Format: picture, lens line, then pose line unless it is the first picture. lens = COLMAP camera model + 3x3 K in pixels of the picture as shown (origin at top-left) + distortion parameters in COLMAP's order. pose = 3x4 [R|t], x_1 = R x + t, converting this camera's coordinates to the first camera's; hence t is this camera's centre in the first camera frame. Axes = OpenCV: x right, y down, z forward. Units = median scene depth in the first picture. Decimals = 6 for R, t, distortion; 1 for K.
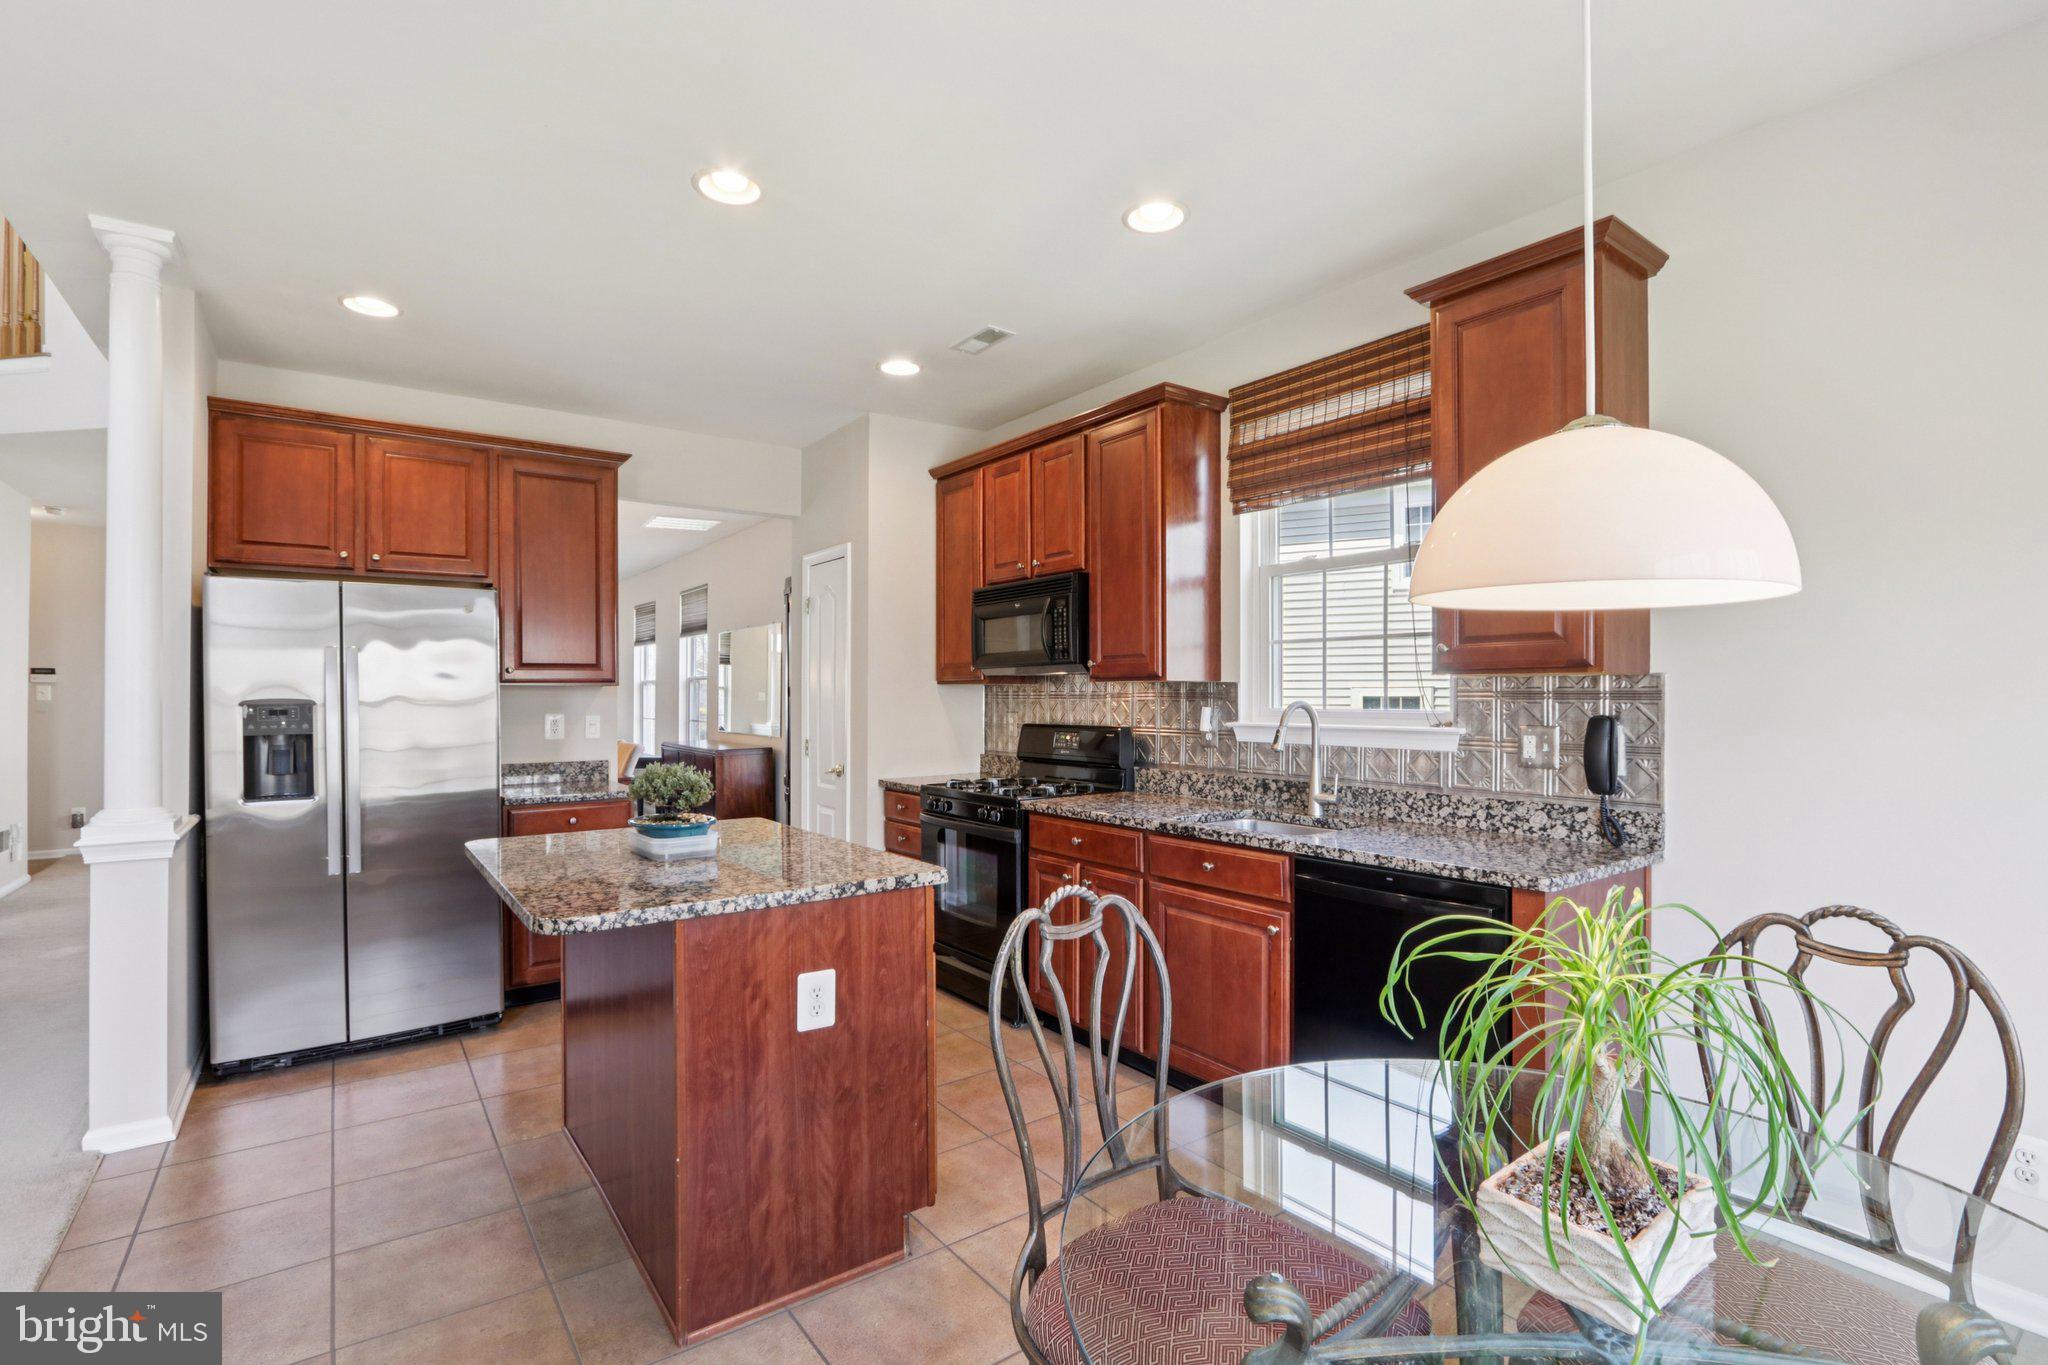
lens RADIAL K [[956.3, 0, 1038.1], [0, 956.3, 684.8], [0, 0, 1]] dist [-0.012099, 0.002098]
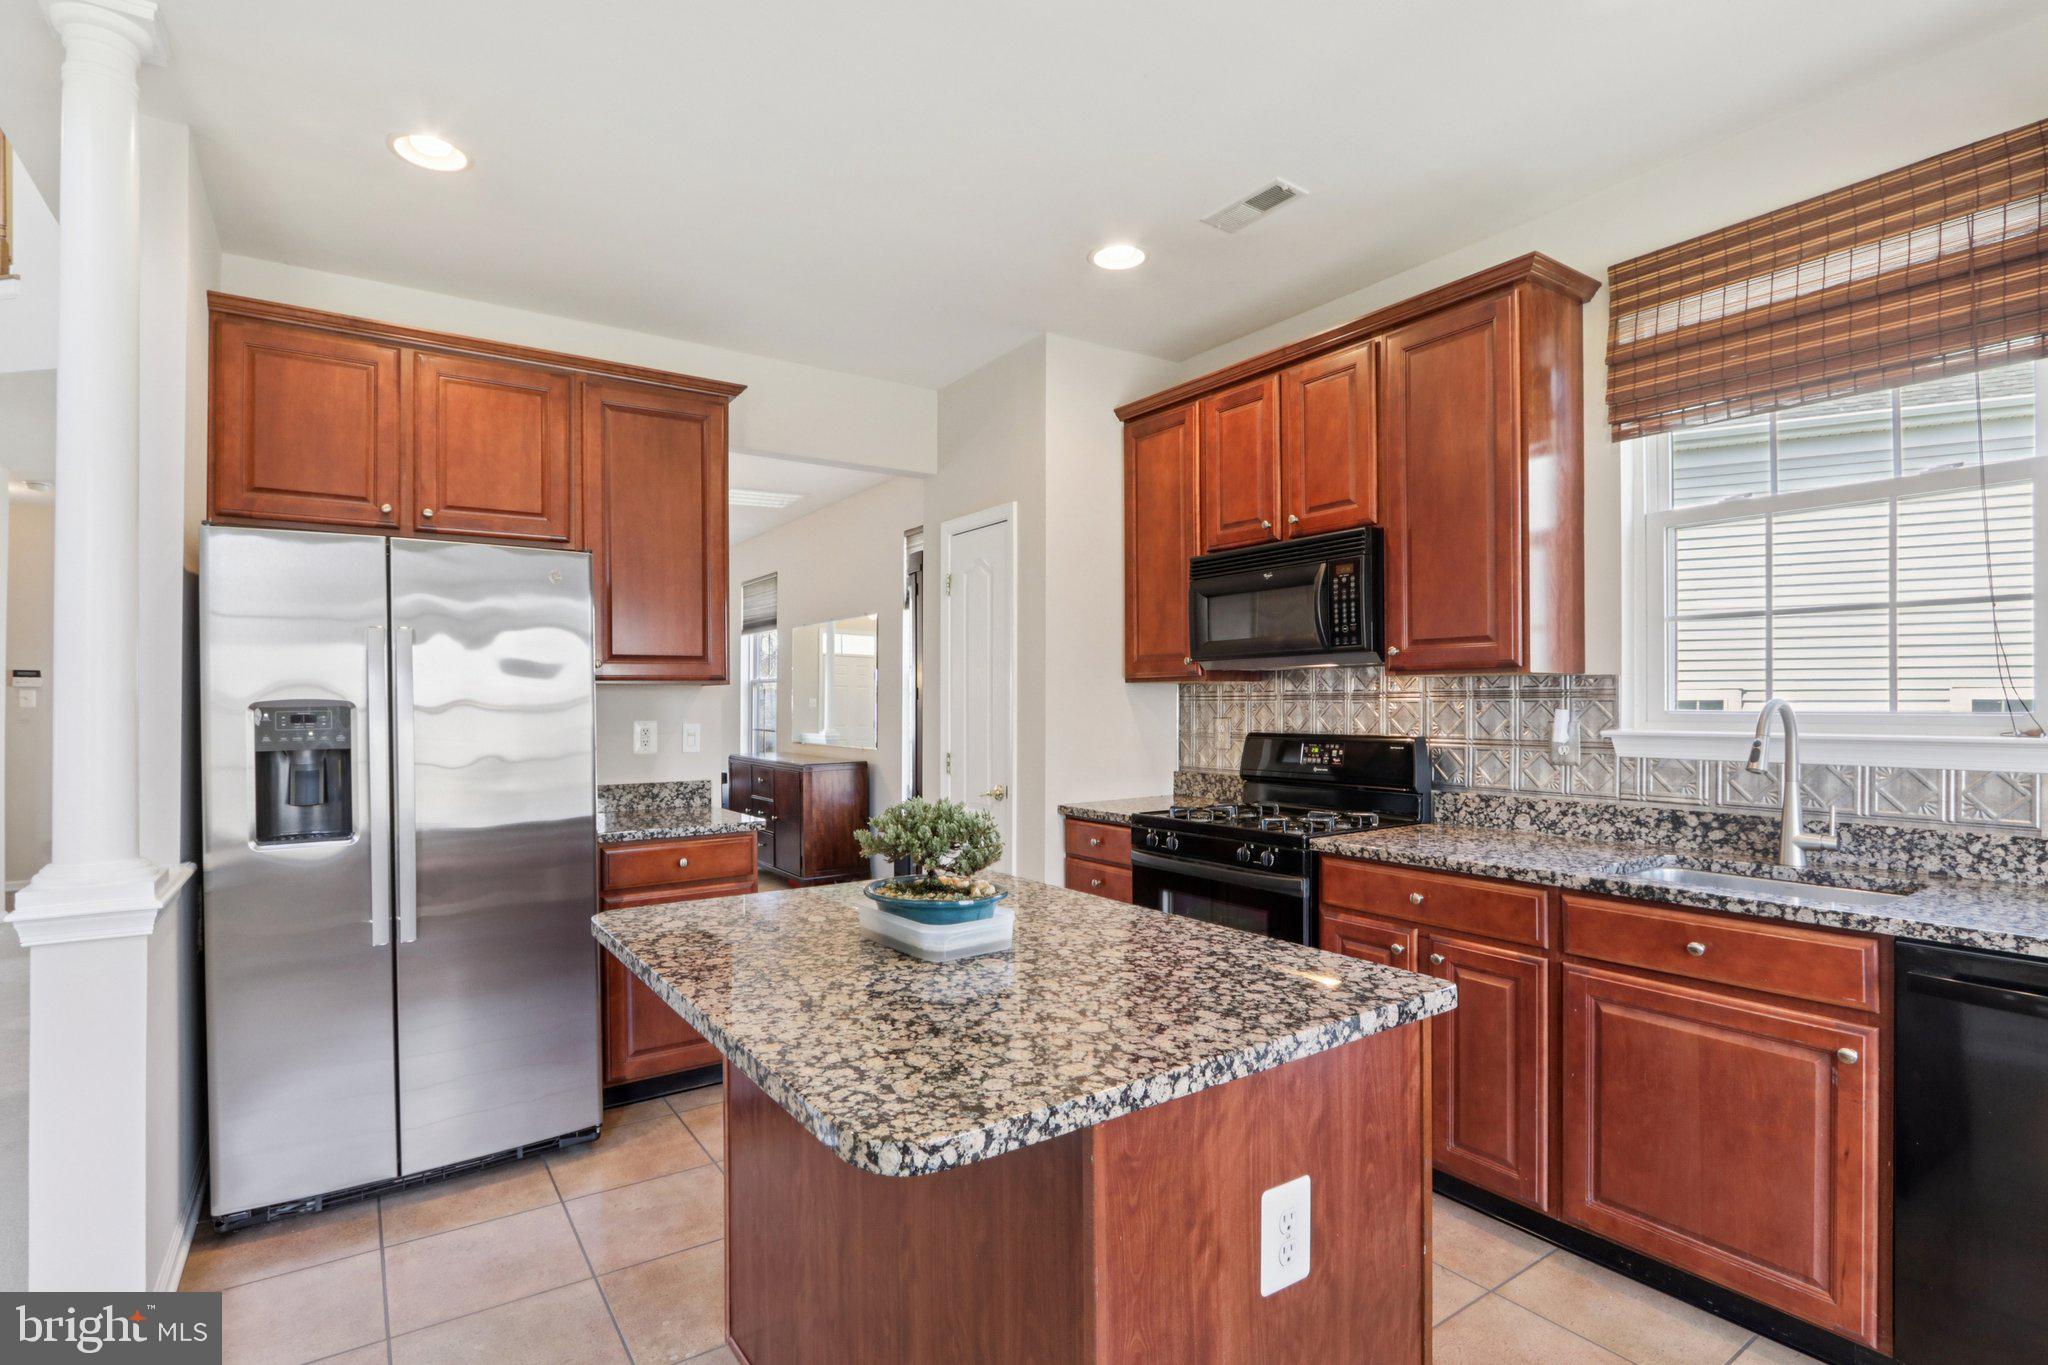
lens RADIAL K [[956.3, 0, 1009.9], [0, 956.3, 691.1], [0, 0, 1]] dist [-0.012099, 0.002098]
pose [[0.999737, -0.002351, -0.022826, -0.235126], [0.002301, 0.999995, -0.002214, 0.010339], [0.022831, 0.002161, 0.999737, 0.276823]]
